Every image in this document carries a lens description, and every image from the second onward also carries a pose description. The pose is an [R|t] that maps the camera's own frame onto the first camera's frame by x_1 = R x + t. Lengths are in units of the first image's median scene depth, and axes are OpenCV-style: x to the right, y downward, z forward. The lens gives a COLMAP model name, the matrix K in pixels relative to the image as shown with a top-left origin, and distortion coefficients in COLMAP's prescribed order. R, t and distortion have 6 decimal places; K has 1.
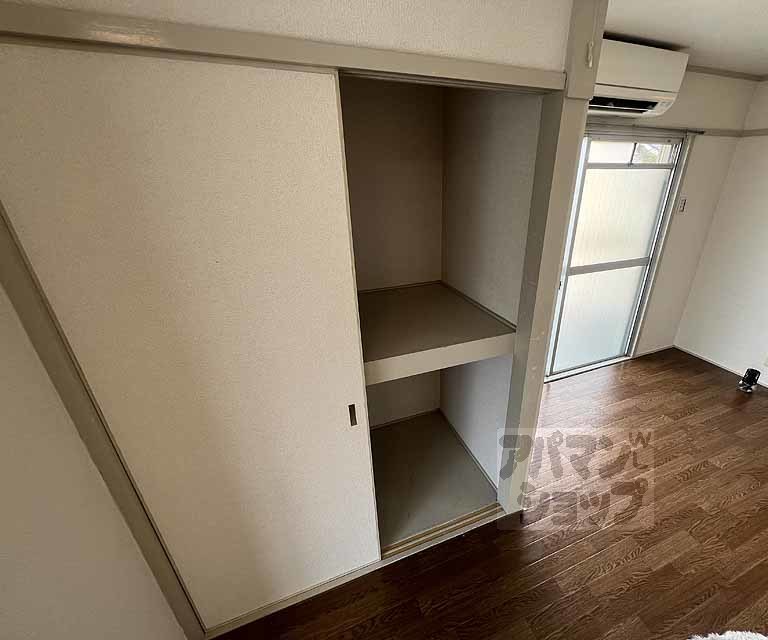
lens RADIAL K [[343.1, 0, 429.5], [0, 343.1, 325.6], [0, 0, 1]] dist [-0.003794, 0.001556]
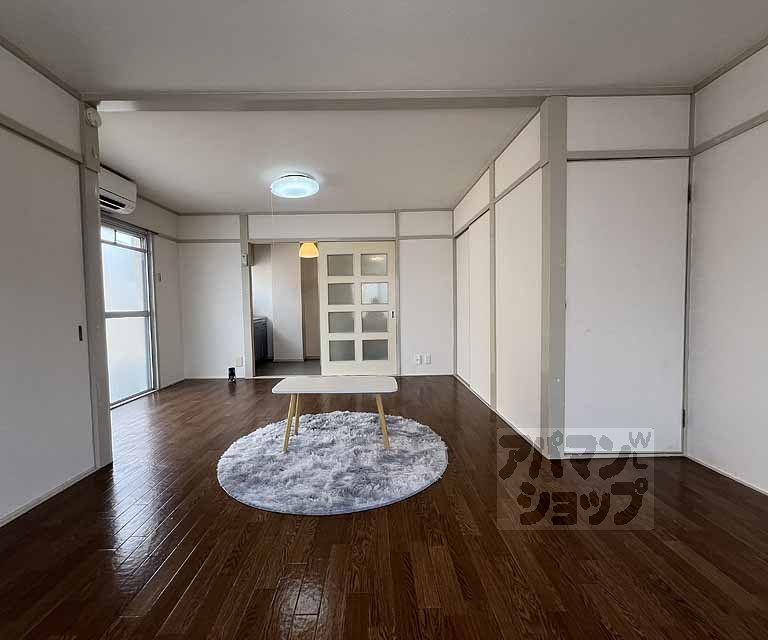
lens RADIAL K [[343.1, 0, 380.9], [0, 343.1, 321.2], [0, 0, 1]] dist [-0.003794, 0.001556]
pose [[0.380415, -0.040936, 0.923910, -0.351489], [0.396125, 0.909950, -0.122784, 0.463925], [-0.835685, 0.412693, 0.362374, -0.348164]]
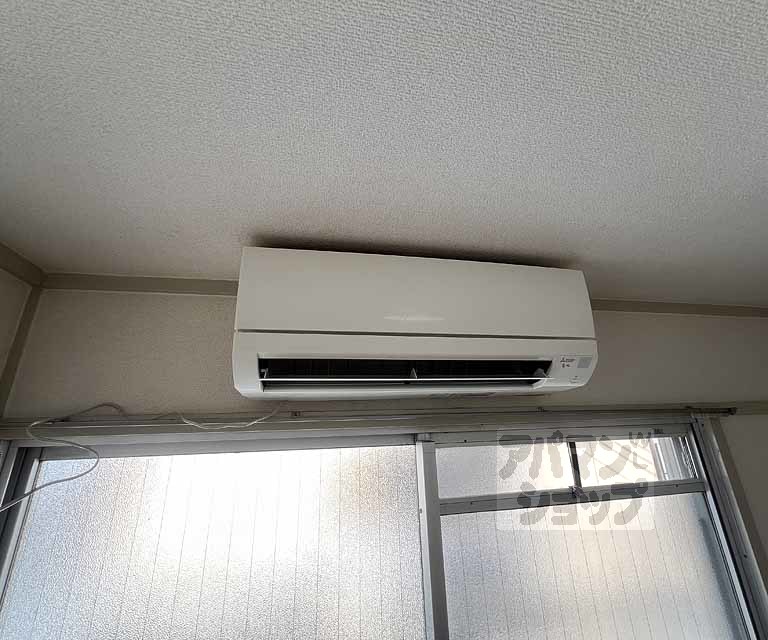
lens RADIAL K [[343.1, 0, 385.3], [0, 343.1, 325.8], [0, 0, 1]] dist [-0.003794, 0.001556]
pose [[0.979907, -0.088080, -0.178956, 0.441616], [-0.055941, 0.739836, -0.670458, -0.320015], [0.191452, 0.666997, 0.720043, 0.513719]]
